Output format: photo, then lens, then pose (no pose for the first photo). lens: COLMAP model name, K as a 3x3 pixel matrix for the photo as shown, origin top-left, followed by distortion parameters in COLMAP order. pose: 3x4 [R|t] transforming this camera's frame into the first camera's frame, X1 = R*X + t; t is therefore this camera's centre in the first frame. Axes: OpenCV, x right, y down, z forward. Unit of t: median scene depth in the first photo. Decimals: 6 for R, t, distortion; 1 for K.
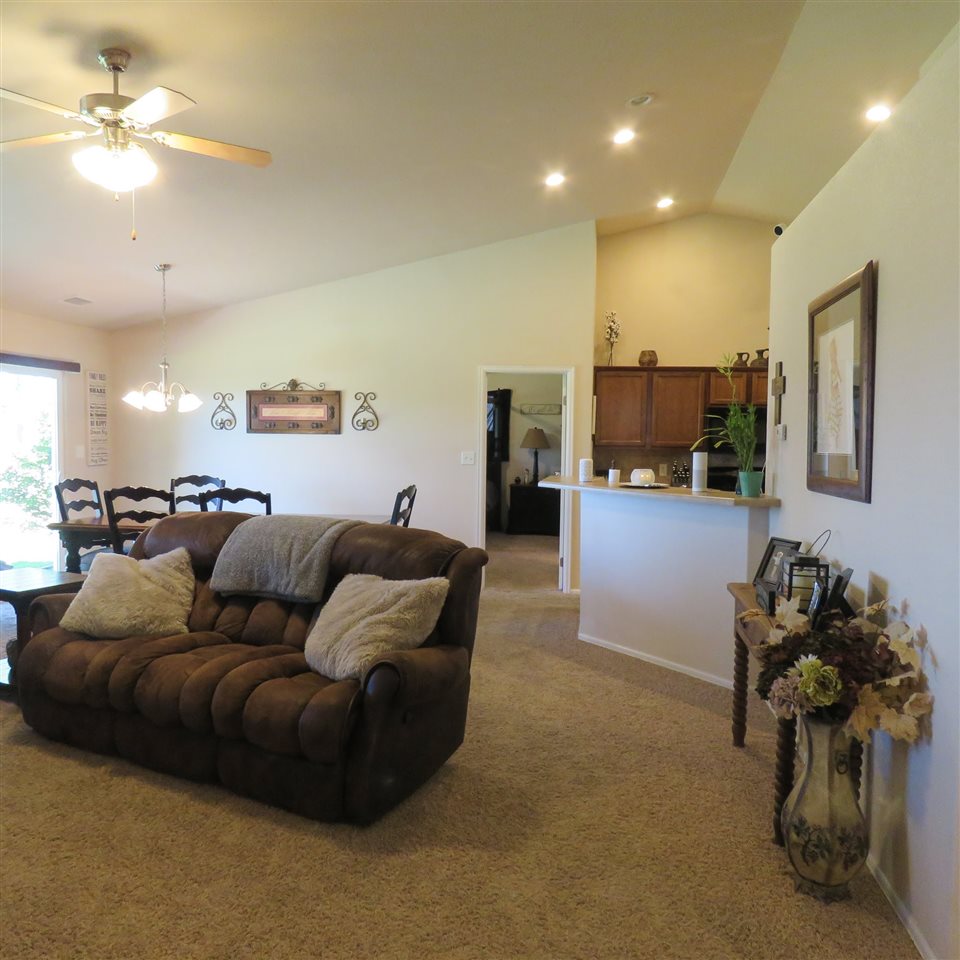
lens RADIAL K [[818.9, 0, 483.6], [0, 818.9, 479.9], [0, 0, 1]] dist [-0.004936, 0.010341]
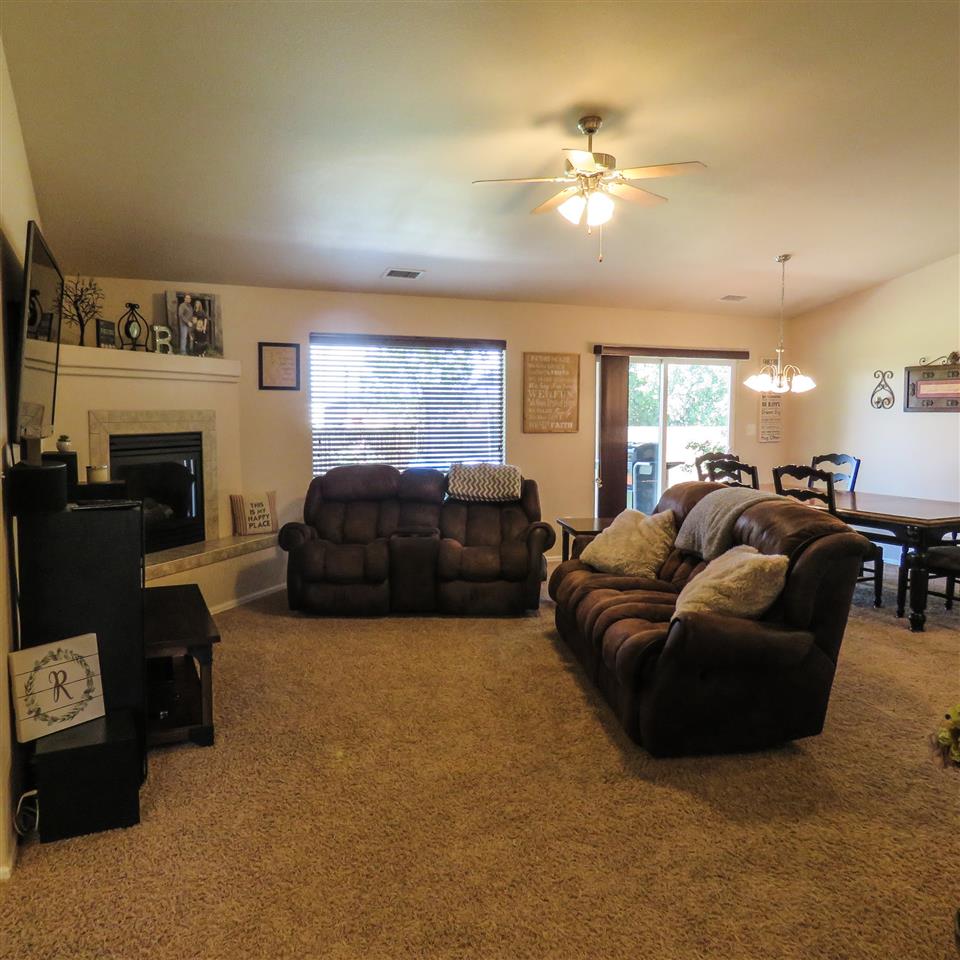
lens RADIAL K [[818.9, 0, 479.2], [0, 818.9, 480.8], [0, 0, 1]] dist [-0.004936, 0.010341]
pose [[0.551136, 0.060990, -0.832183, 0.298721], [-0.039913, 0.998110, 0.046718, -0.002014], [0.833460, 0.007467, 0.552529, 0.074502]]
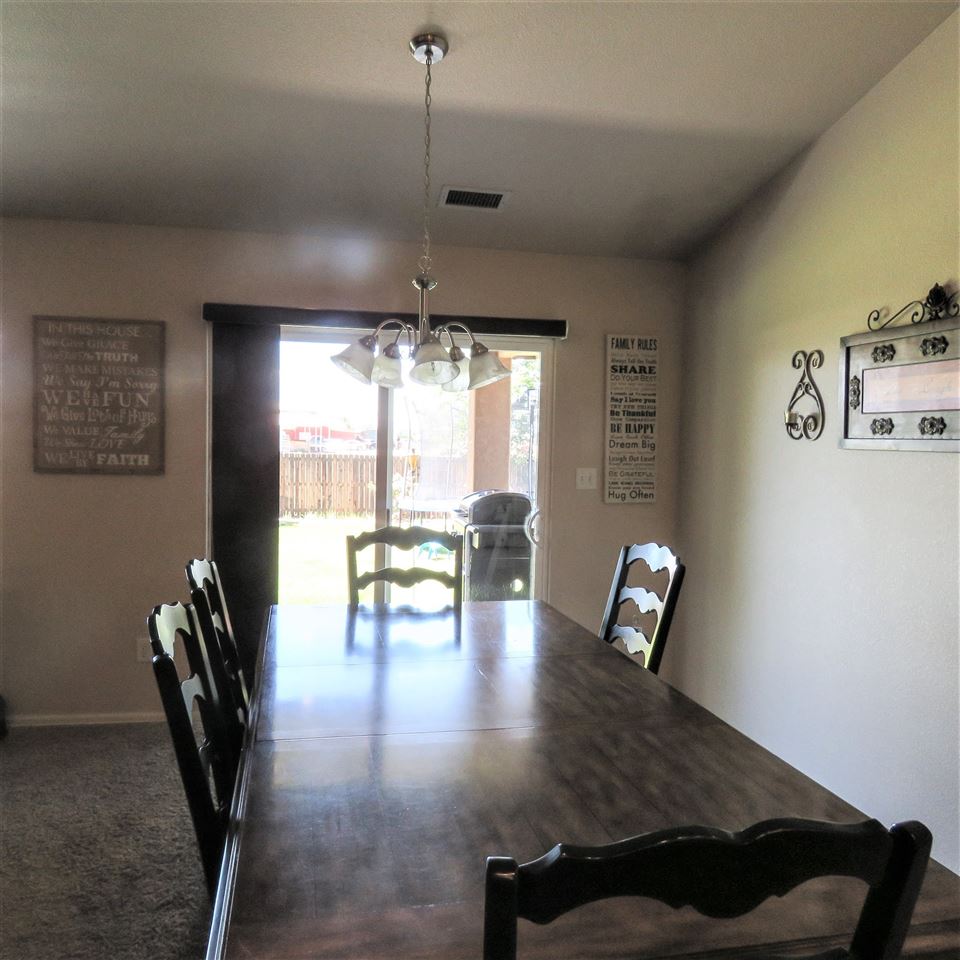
lens RADIAL K [[818.9, 0, 478.5], [0, 818.9, 477.9], [0, 0, 1]] dist [-0.004936, 0.010341]
pose [[0.338943, 0.042439, -0.939849, 0.021317], [-0.067381, 0.997512, 0.020742, -0.049834], [0.938391, 0.056297, 0.340959, 0.891227]]
